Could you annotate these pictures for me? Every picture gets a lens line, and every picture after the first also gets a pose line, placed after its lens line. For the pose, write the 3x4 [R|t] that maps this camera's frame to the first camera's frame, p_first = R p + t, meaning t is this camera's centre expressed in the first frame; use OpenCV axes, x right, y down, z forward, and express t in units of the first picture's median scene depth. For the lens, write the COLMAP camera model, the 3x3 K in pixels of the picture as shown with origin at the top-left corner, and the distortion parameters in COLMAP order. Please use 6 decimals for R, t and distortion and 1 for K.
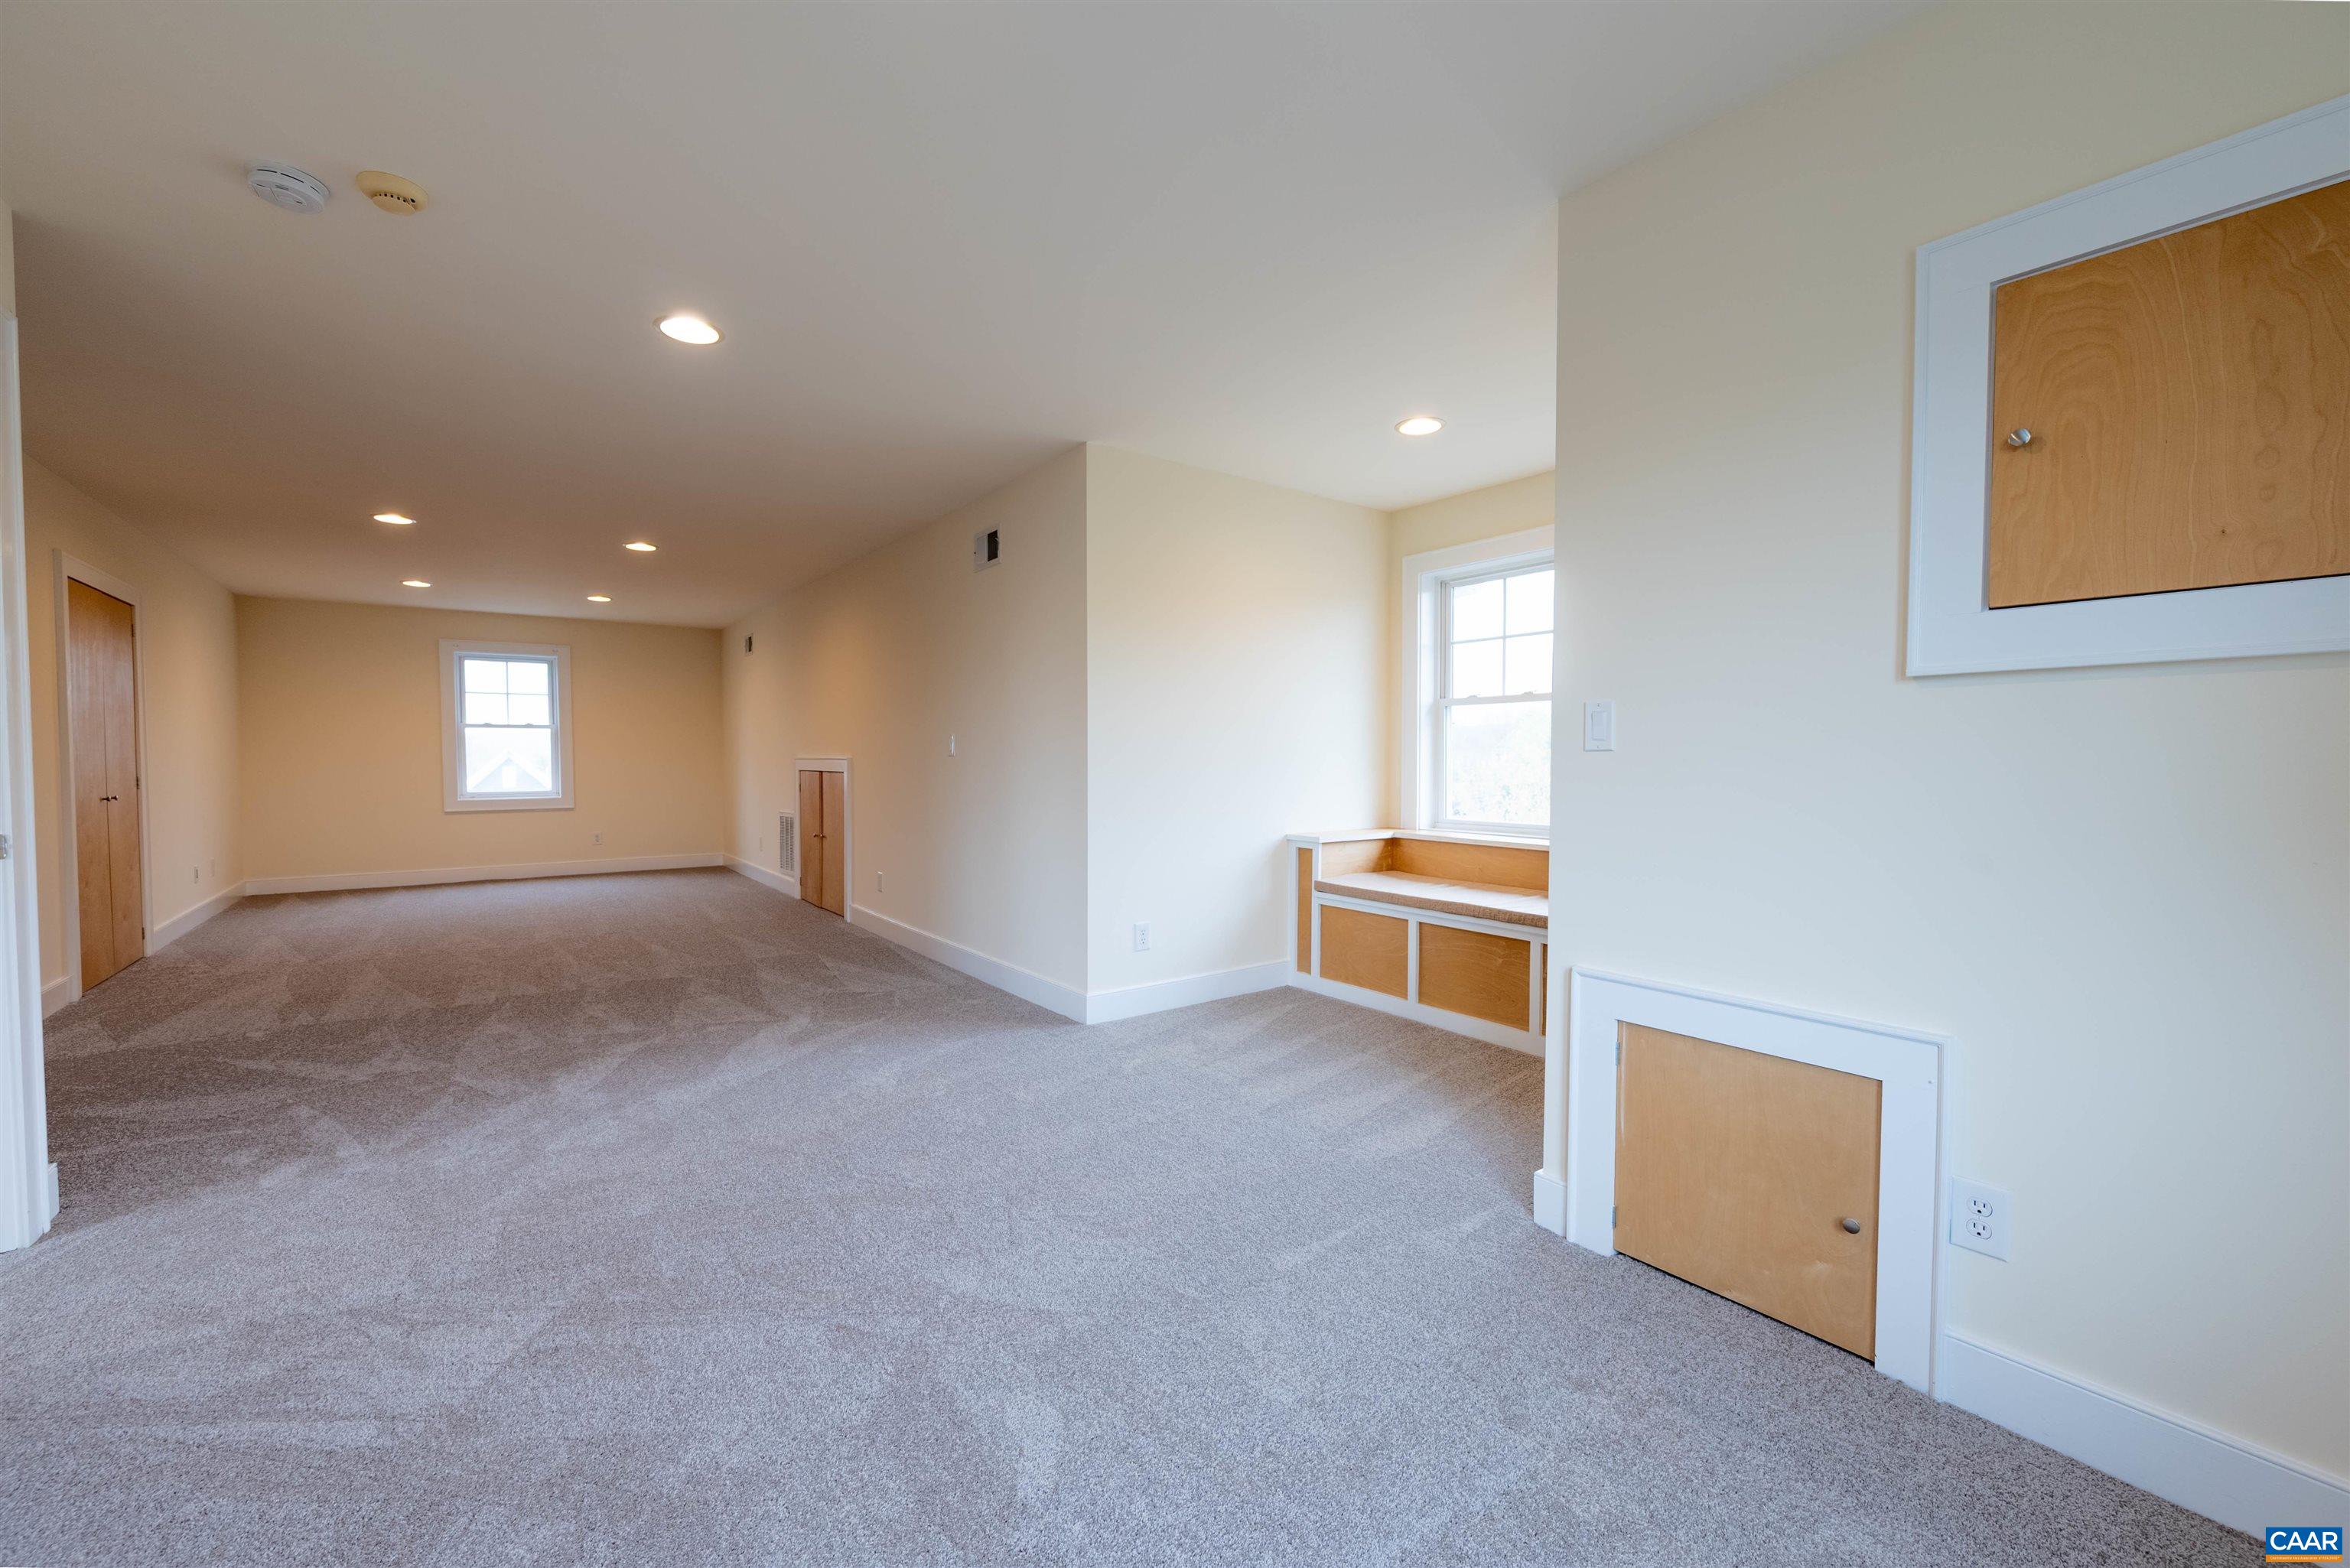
lens RADIAL K [[924.8, 0, 1158.6], [0, 924.8, 787.0], [0, 0, 1]] dist [-0.000180, 0.000087]
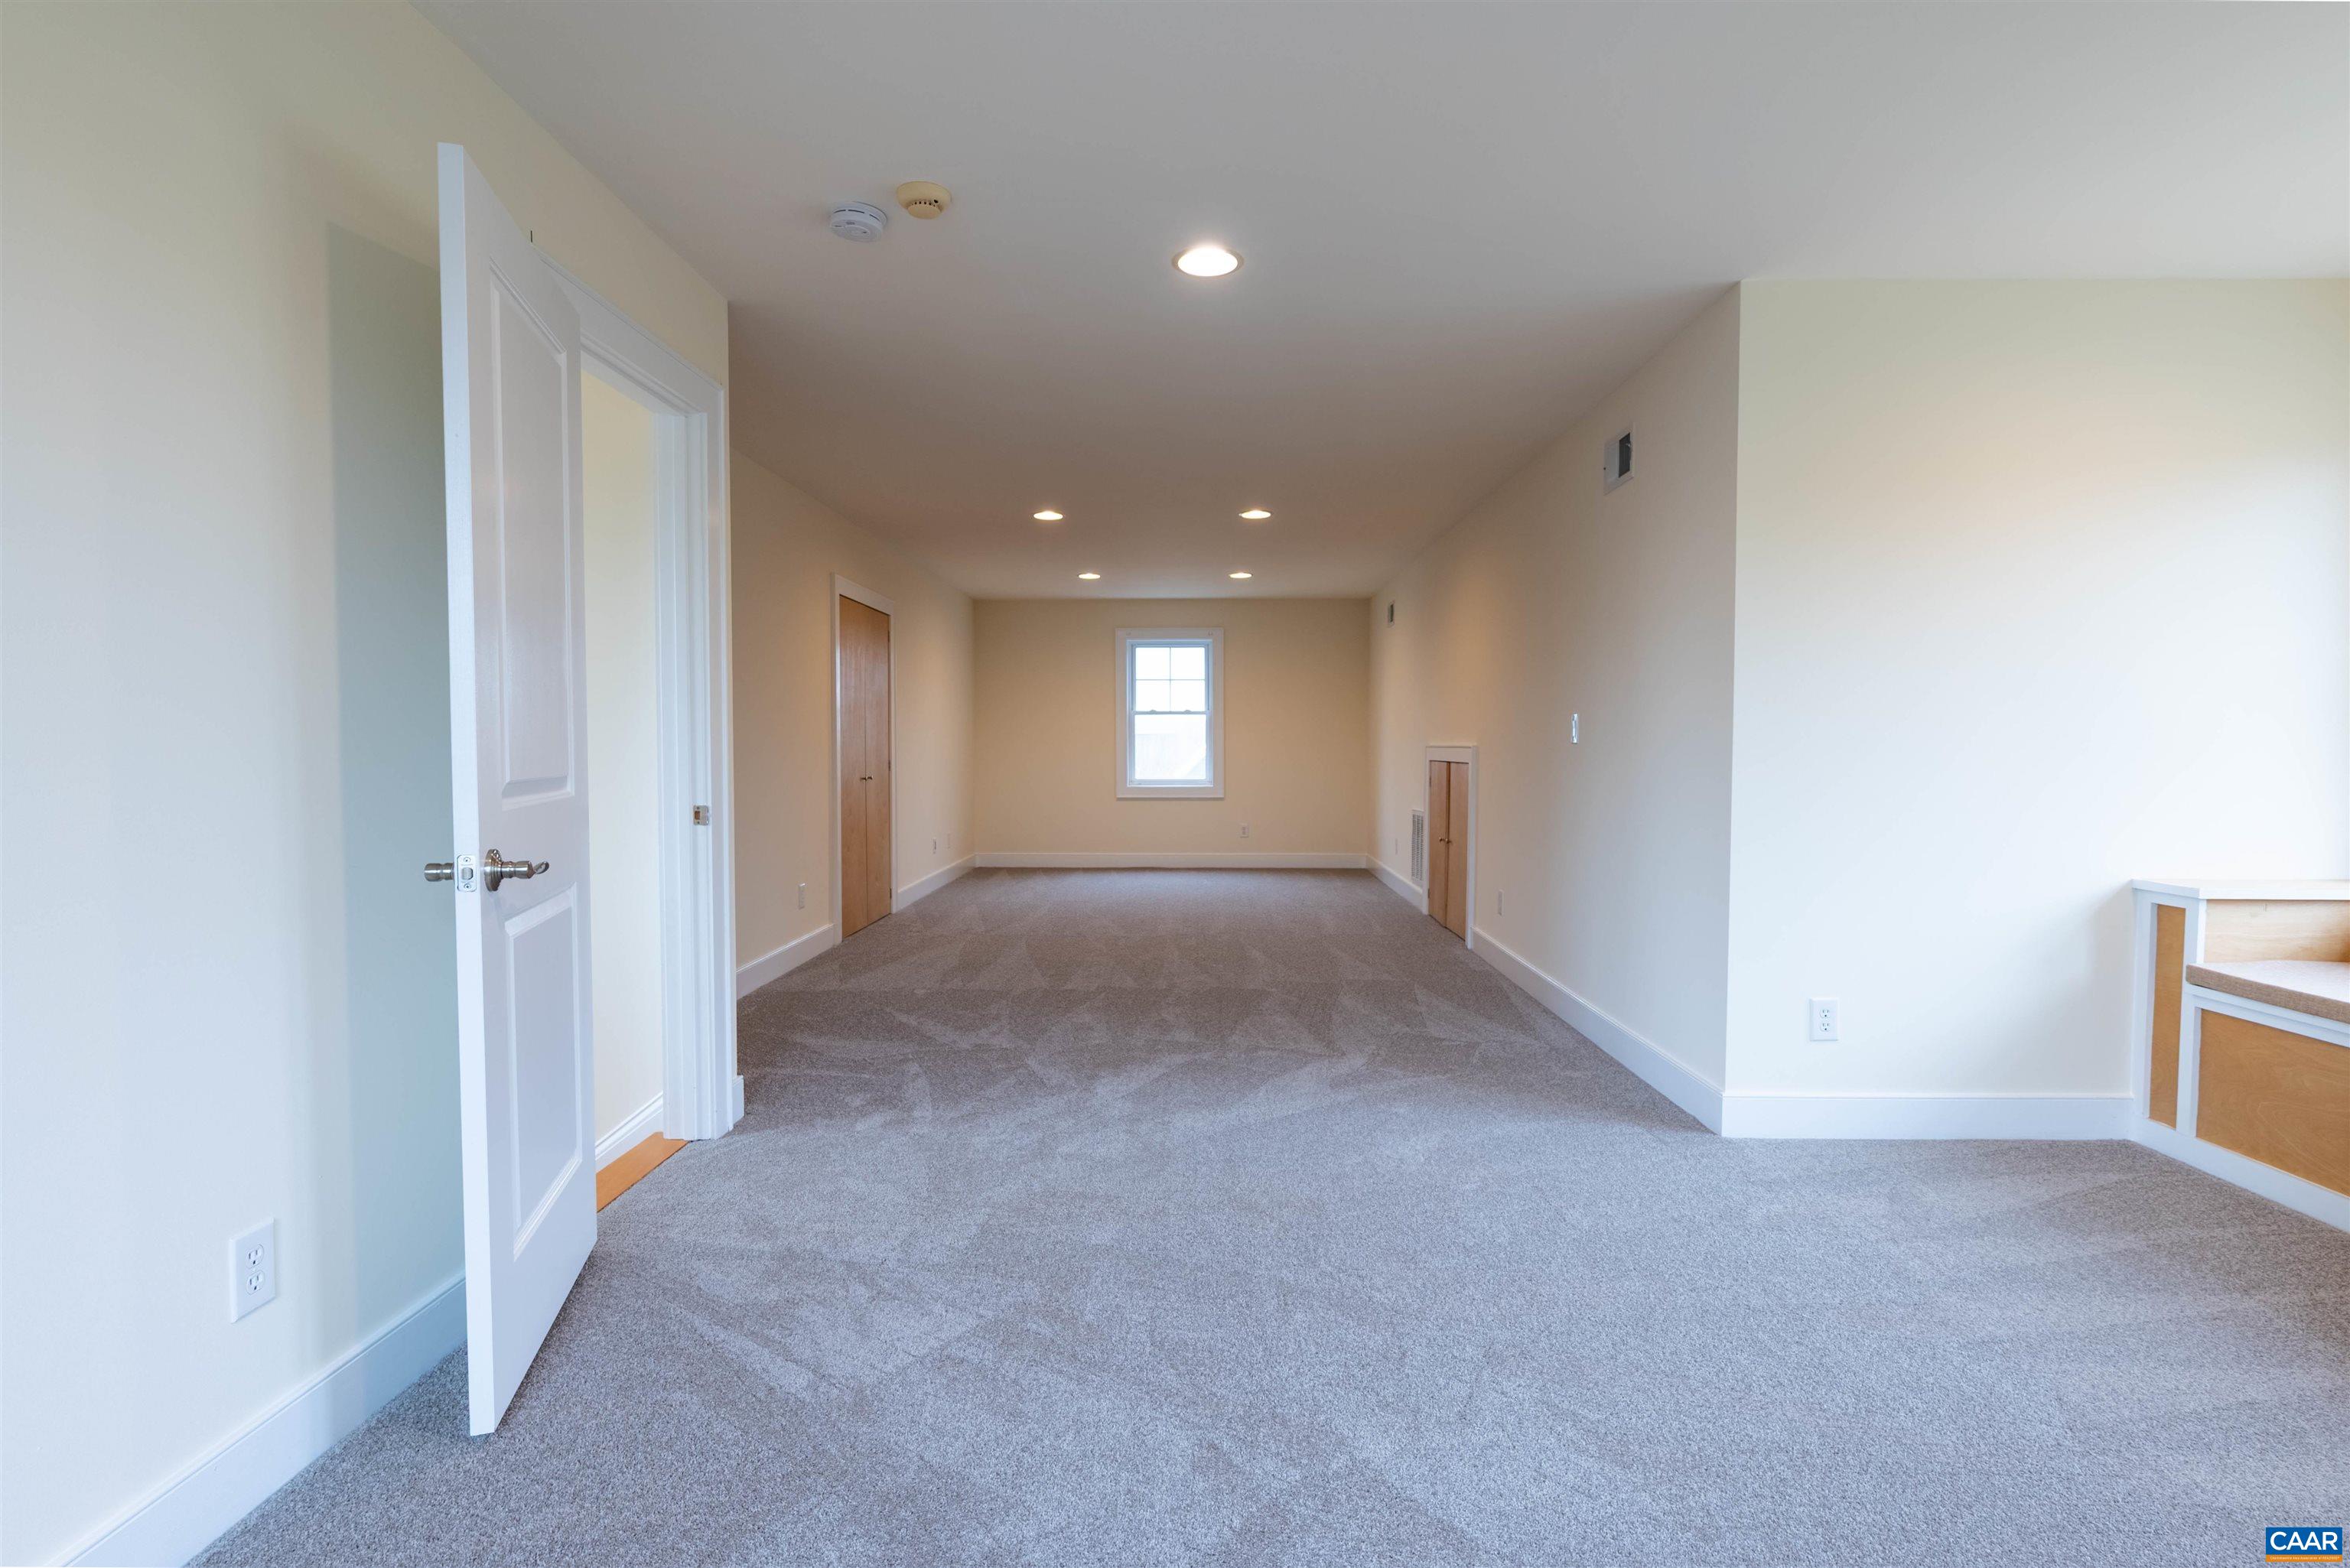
lens RADIAL K [[1142.6, 0, 1187.7], [0, 1142.6, 790.6], [0, 0, 1]] dist [0.001043, -0.000711]
pose [[0.800875, 0.025351, -0.598295, 0.105133], [-0.020448, 0.999679, 0.014988, -0.003492], [0.598483, 0.000230, 0.801136, 0.084307]]
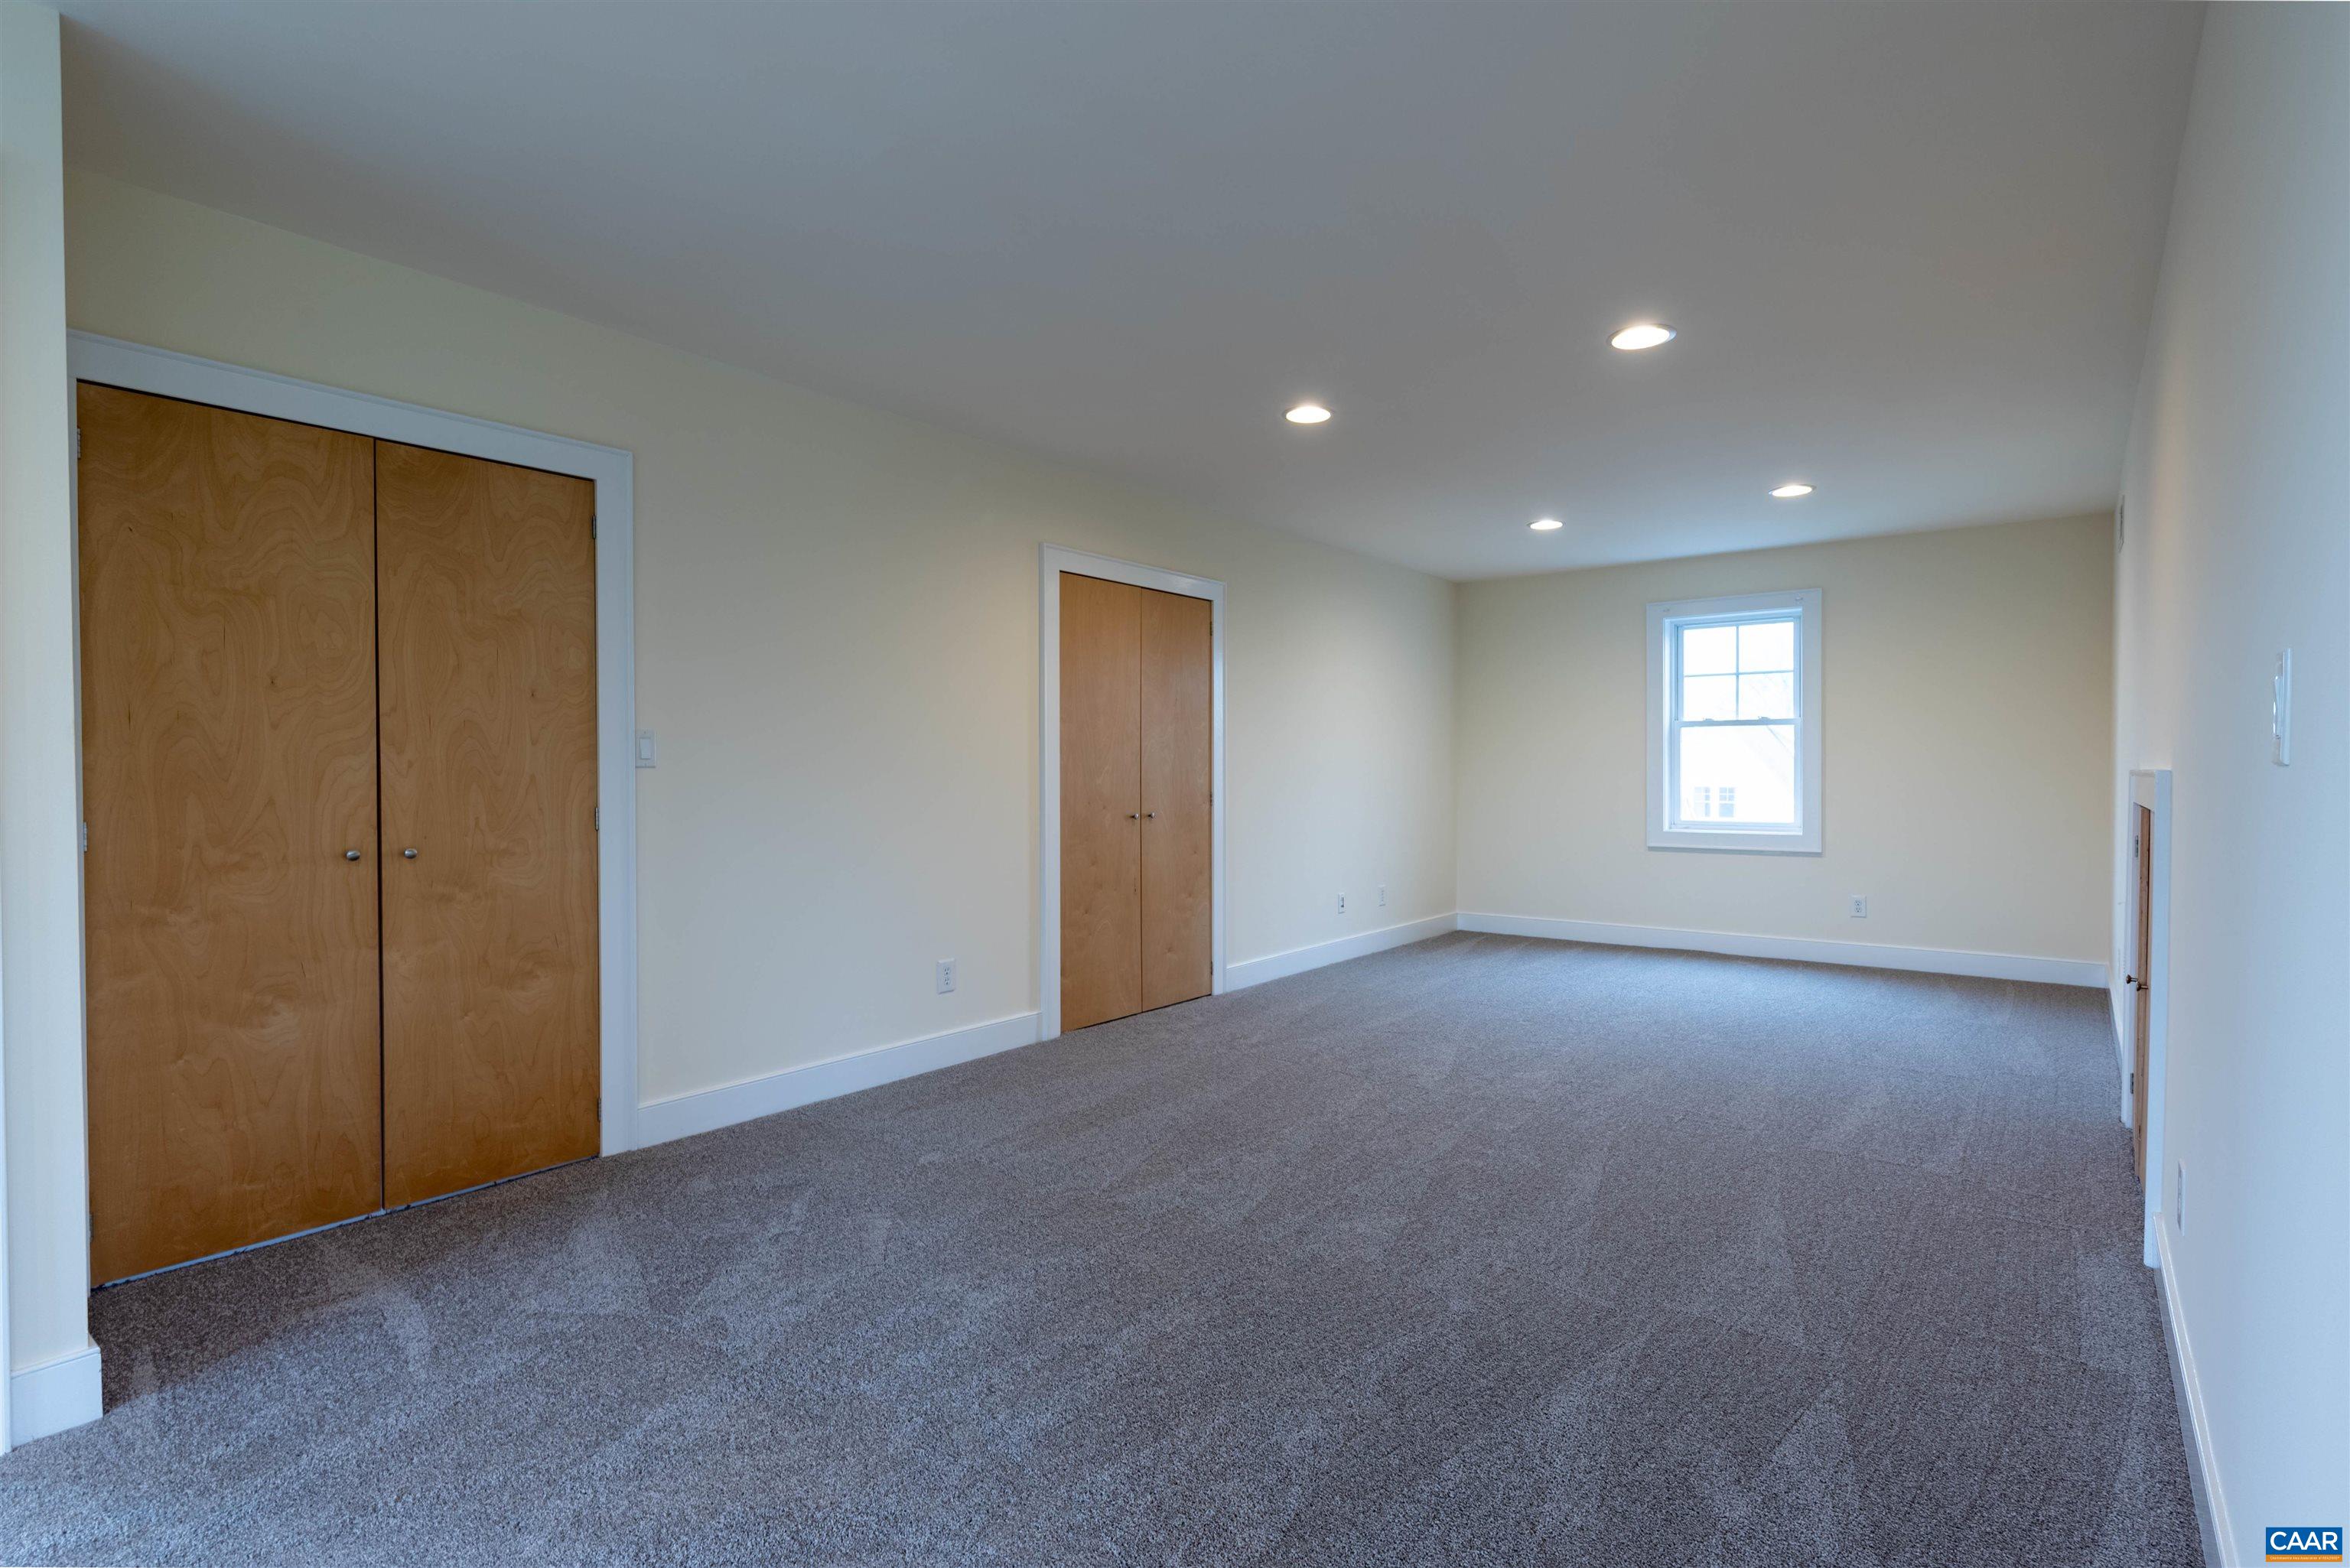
lens RADIAL K [[1142.6, 0, 1169.4], [0, 1142.6, 793.7], [0, 0, 1]] dist [0.001043, -0.000711]
pose [[0.284899, 0.019743, -0.958354, -0.081337], [-0.029546, 0.999494, 0.011807, -0.030675], [0.958102, 0.024952, 0.285338, 0.921890]]
